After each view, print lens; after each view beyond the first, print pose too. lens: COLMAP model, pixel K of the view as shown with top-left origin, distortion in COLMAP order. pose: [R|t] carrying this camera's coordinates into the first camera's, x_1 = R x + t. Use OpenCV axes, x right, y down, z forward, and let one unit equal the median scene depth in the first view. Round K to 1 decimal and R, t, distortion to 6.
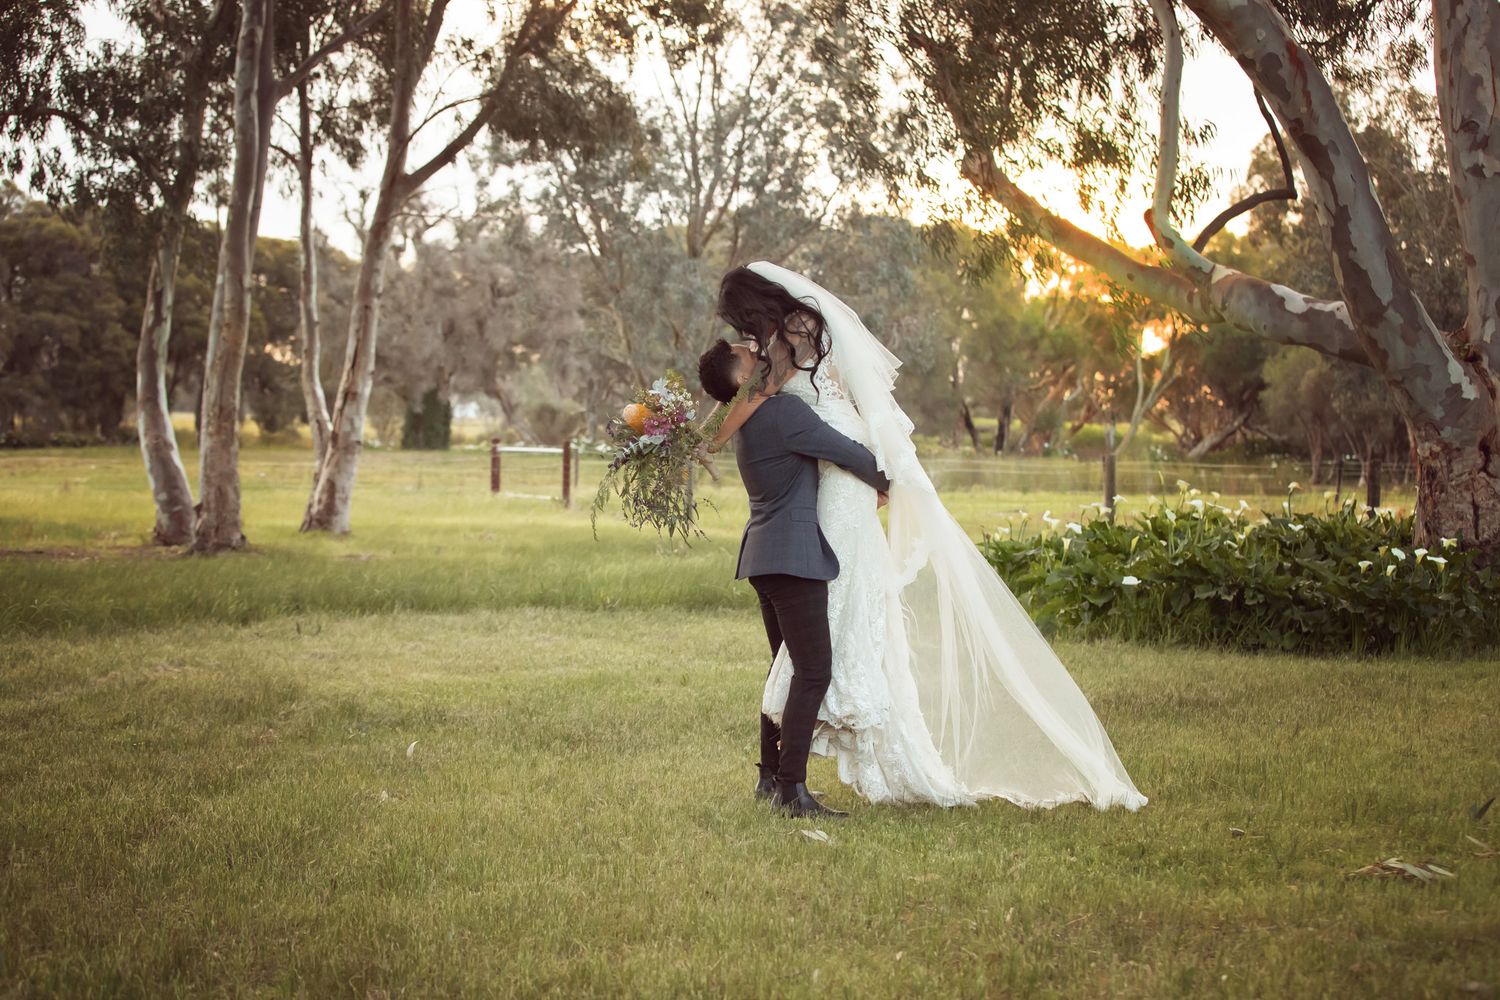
lens RADIAL K [[3249.7, 0, 750.0], [0, 3249.7, 500.0], [0, 0, 1]] dist [-0.311969, 0.339059]
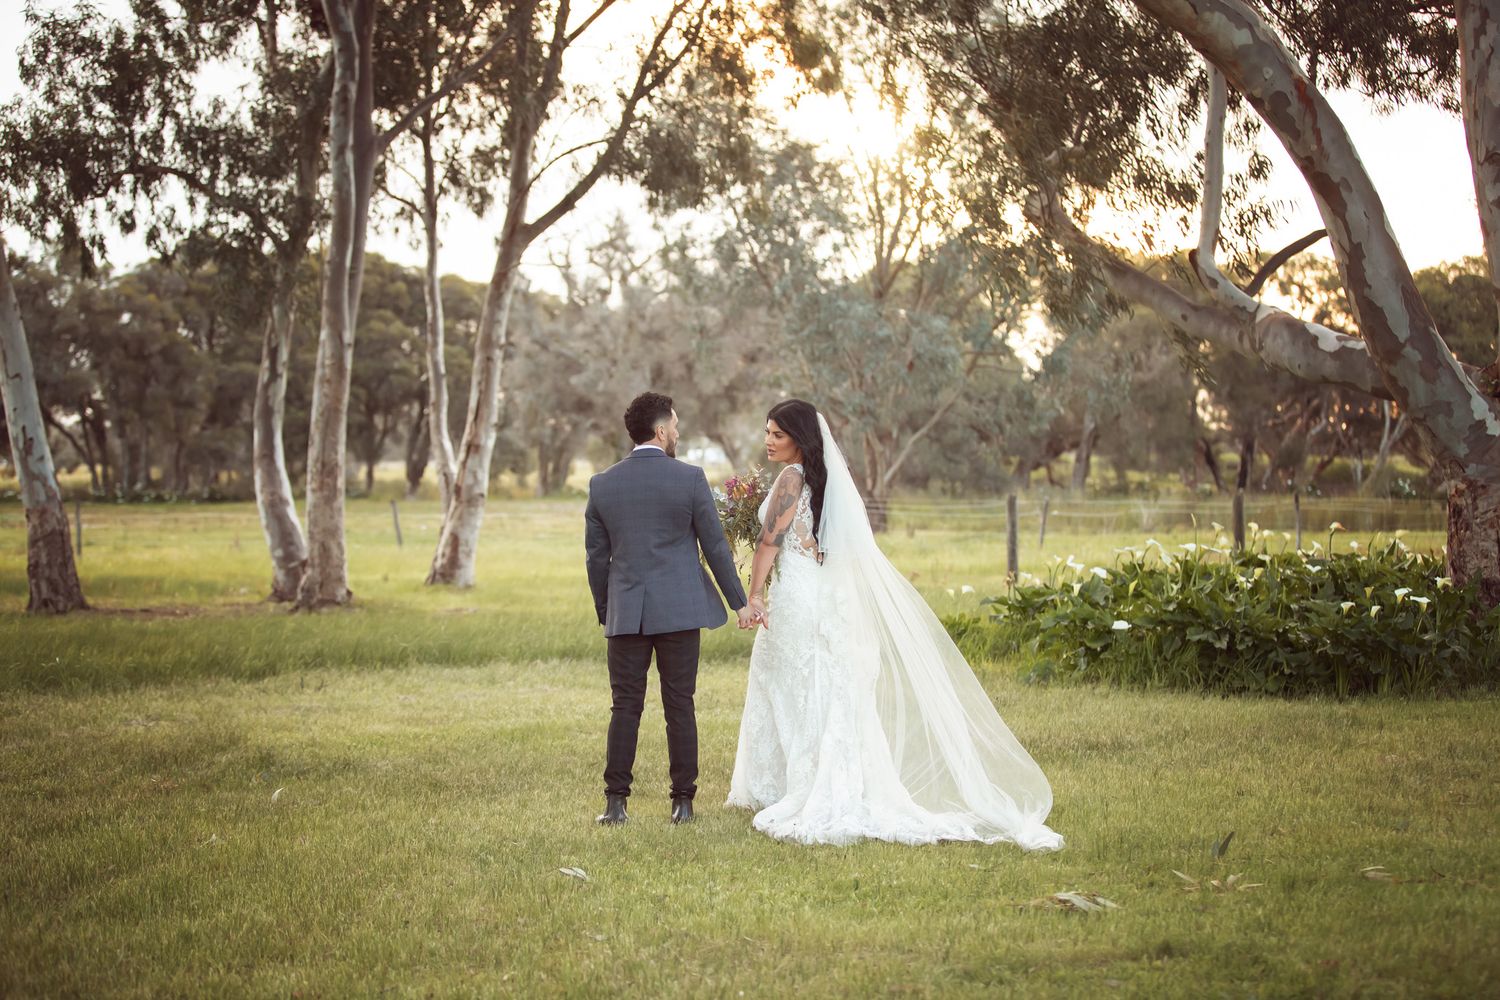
lens RADIAL K [[3399.9, 0, 750.0], [0, 3399.9, 500.0], [0, 0, 1]] dist [-0.218344, -0.538888]
pose [[0.995748, -0.017517, -0.090434, 0.057262], [0.016364, 0.999775, -0.013478, -0.000900], [0.090650, 0.011940, 0.995811, -0.032841]]
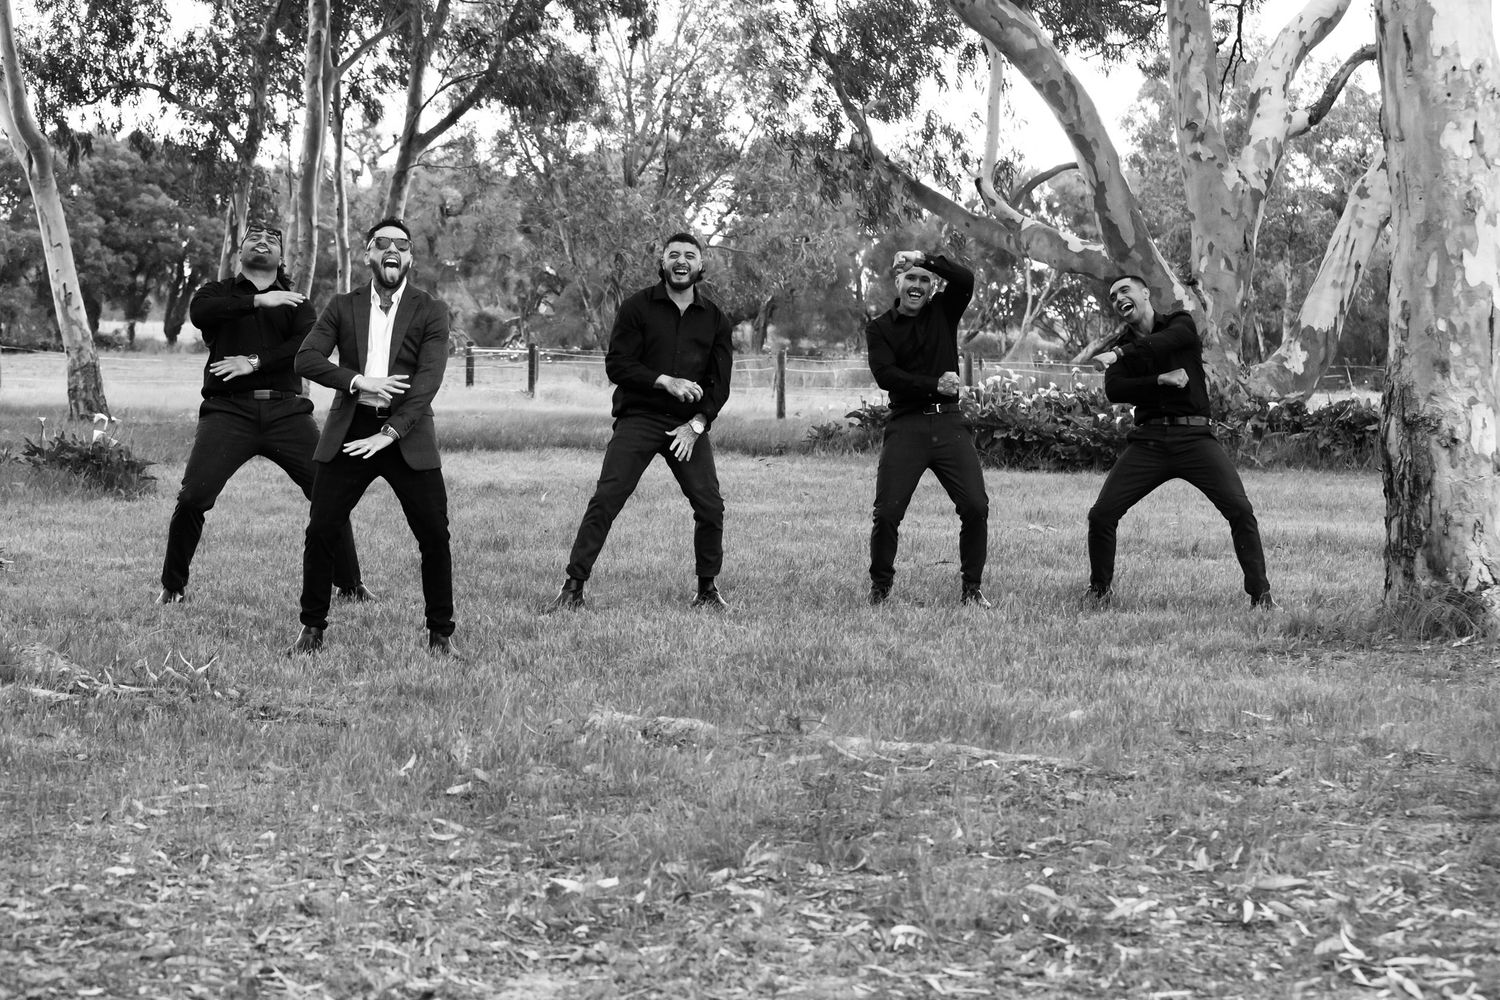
lens RADIAL K [[3399.9, 0, 750.0], [0, 3399.9, 500.0], [0, 0, 1]] dist [-0.218344, -0.538888]
pose [[0.999571, -0.000474, 0.029276, -0.016206], [-0.000277, 0.999672, 0.025624, 0.010432], [-0.029278, -0.025621, 0.999243, -0.364778]]
